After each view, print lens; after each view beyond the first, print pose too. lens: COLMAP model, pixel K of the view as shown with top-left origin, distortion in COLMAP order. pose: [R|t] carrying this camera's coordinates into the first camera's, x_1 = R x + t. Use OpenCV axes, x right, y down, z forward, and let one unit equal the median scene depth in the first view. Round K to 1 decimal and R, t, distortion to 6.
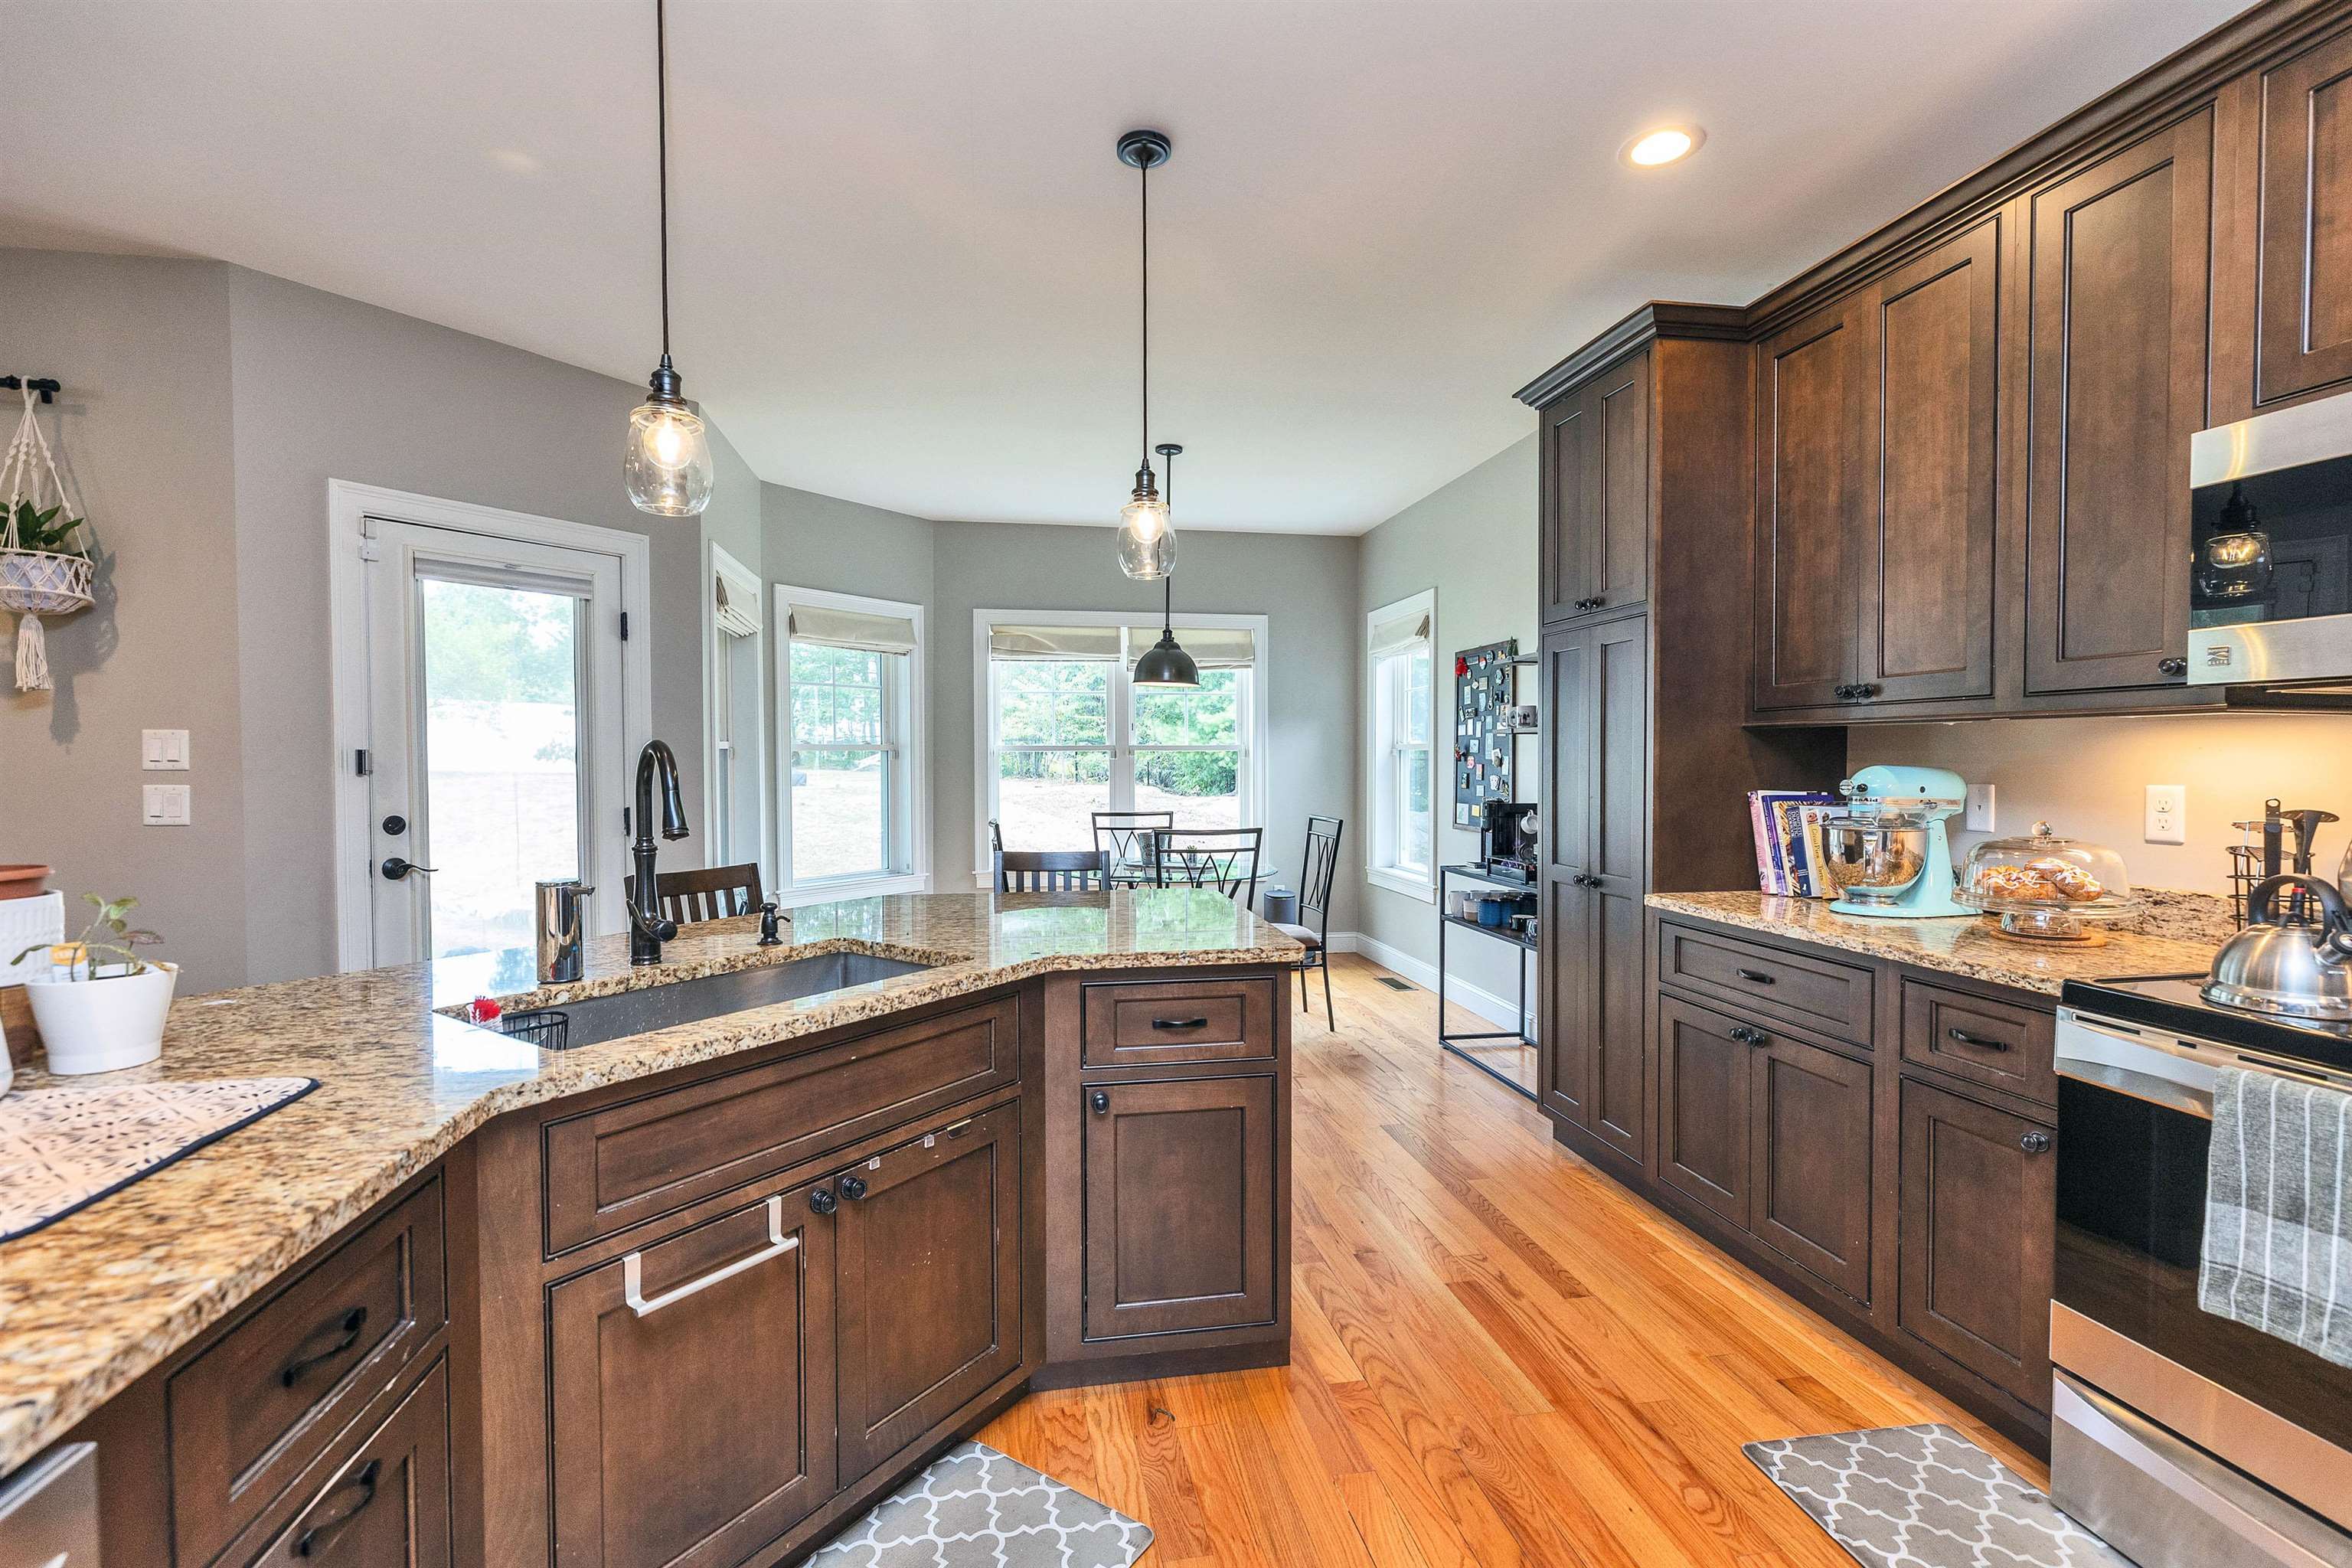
lens RADIAL K [[1067.2, 0, 1176.0], [0, 1067.2, 784.0], [0, 0, 1]] dist [-0.001856, -0.000361]
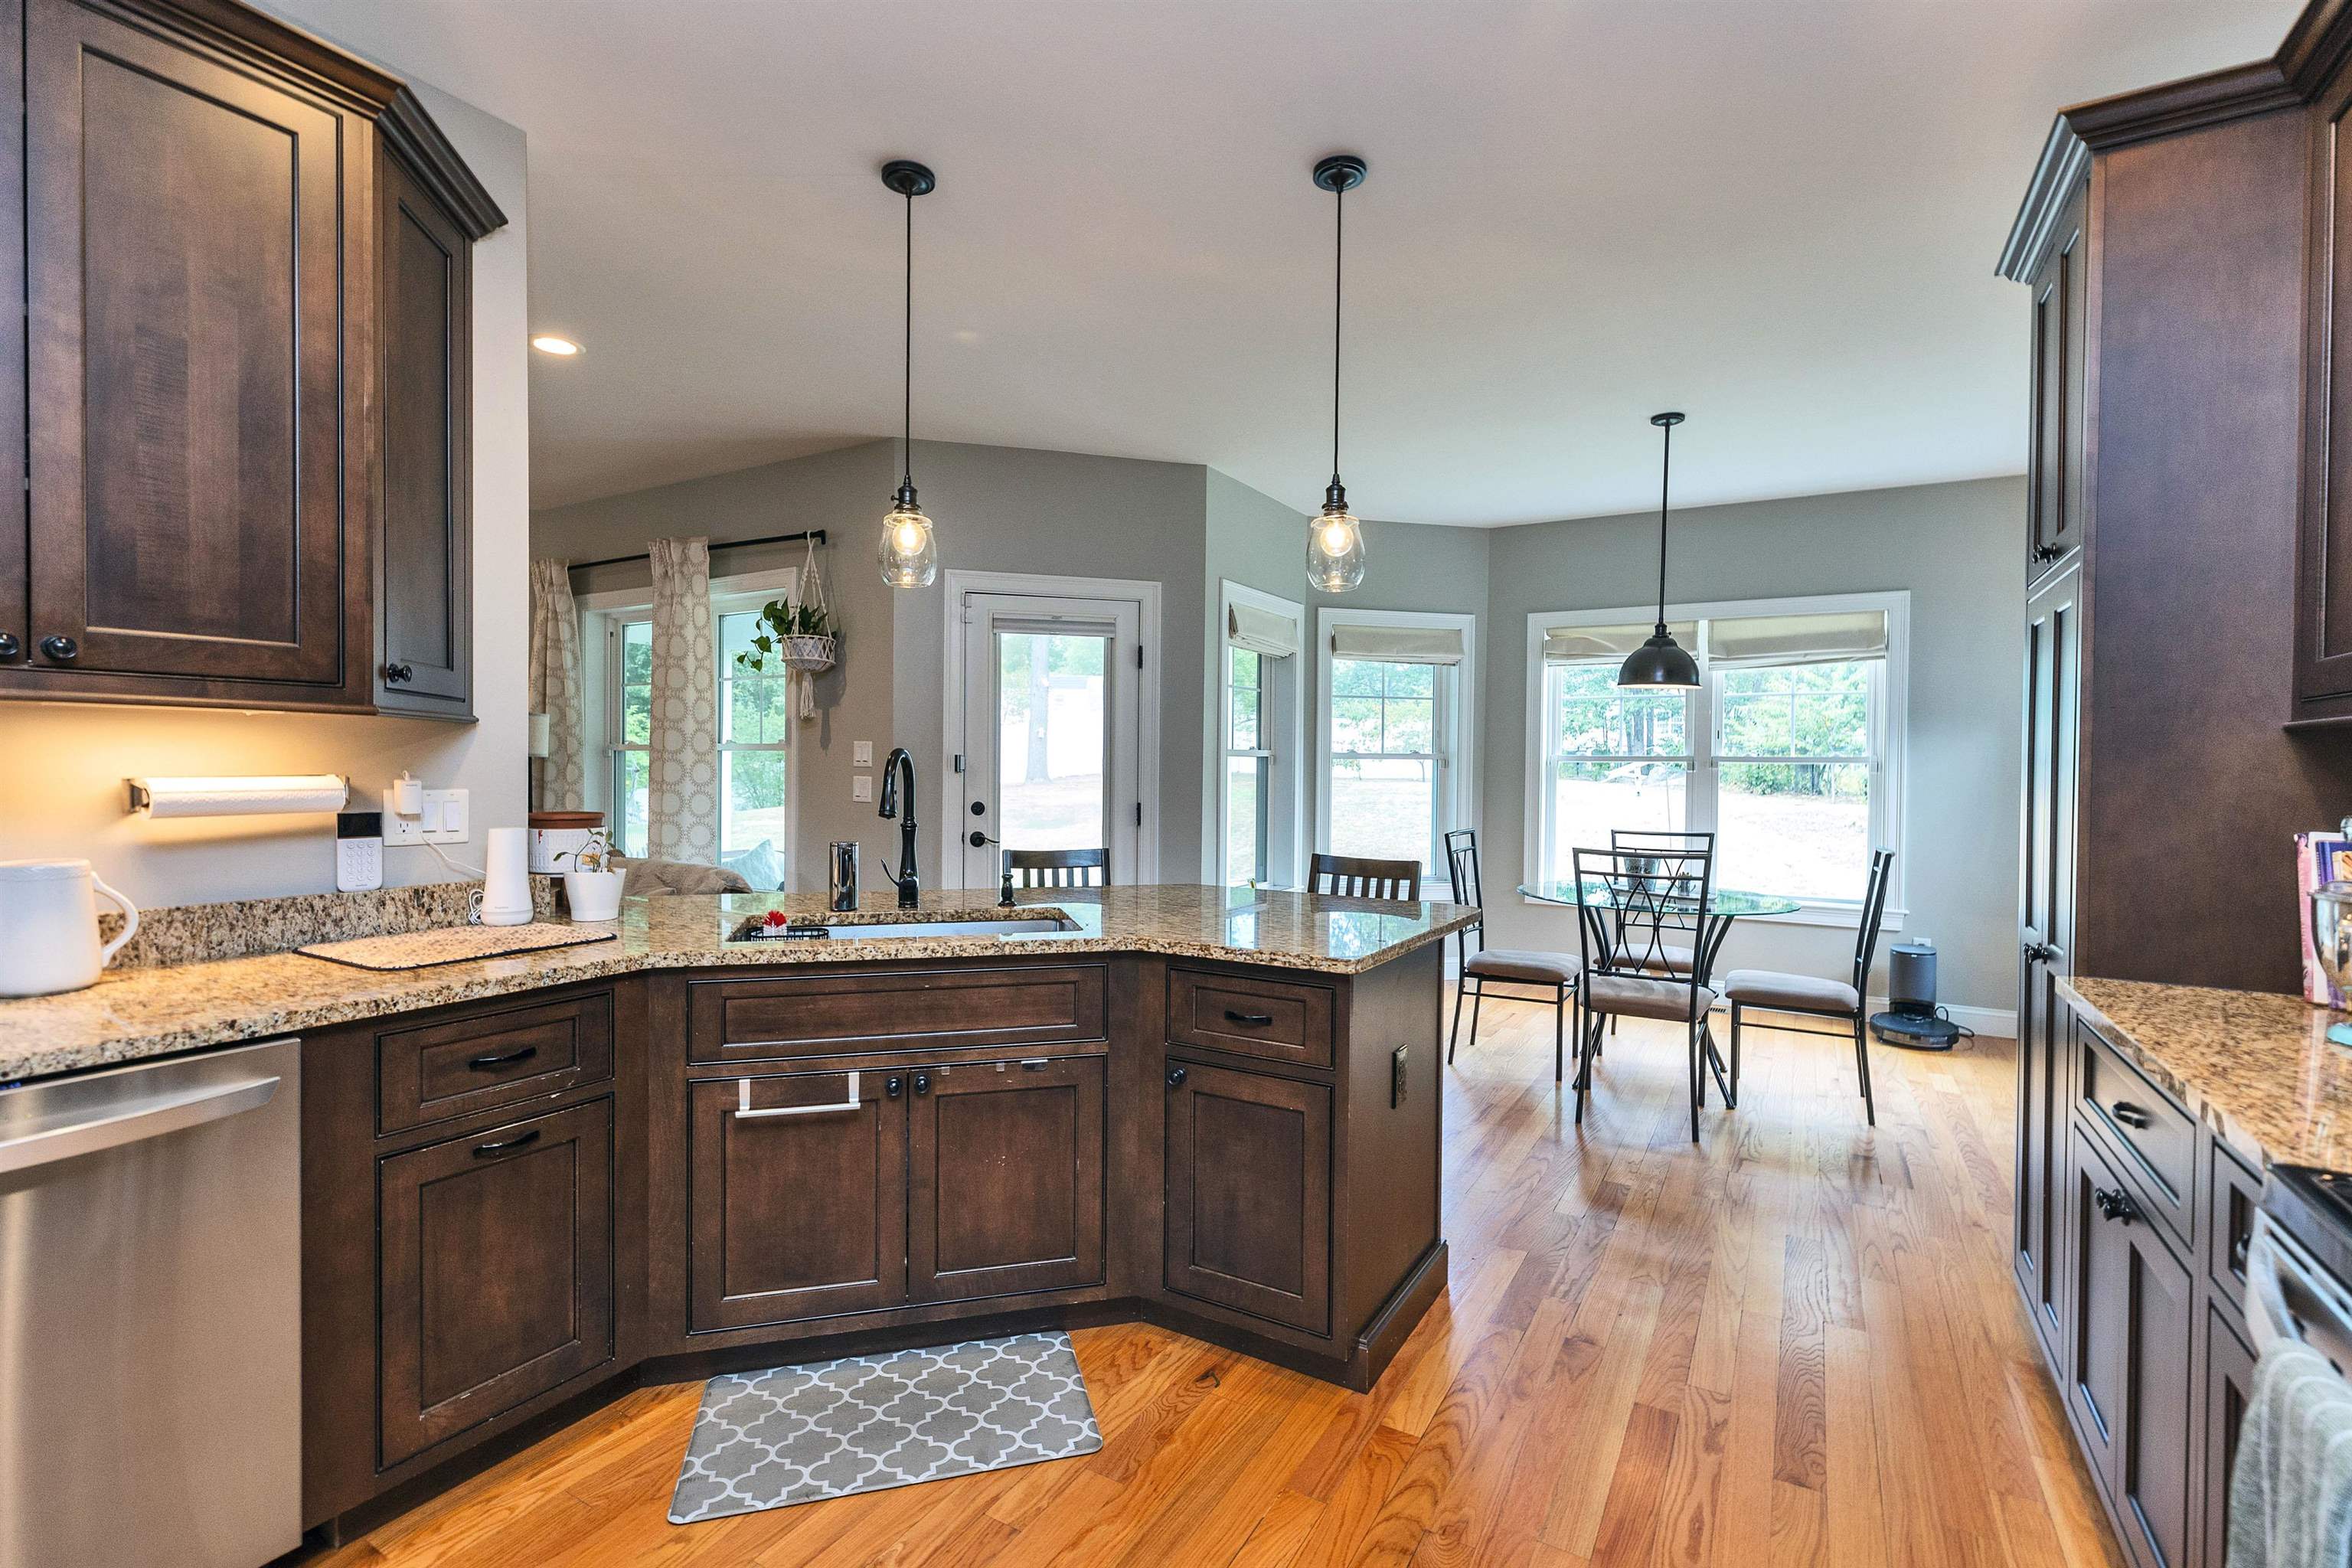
lens RADIAL K [[1077.4, 0, 1156.7], [0, 1077.4, 782.2], [0, 0, 1]] dist [0.001278, -0.000752]
pose [[0.749275, 0.021738, -0.661903, 0.451694], [-0.028635, 0.999590, 0.000413, -0.004117], [0.661640, 0.018645, 0.749590, 0.098363]]
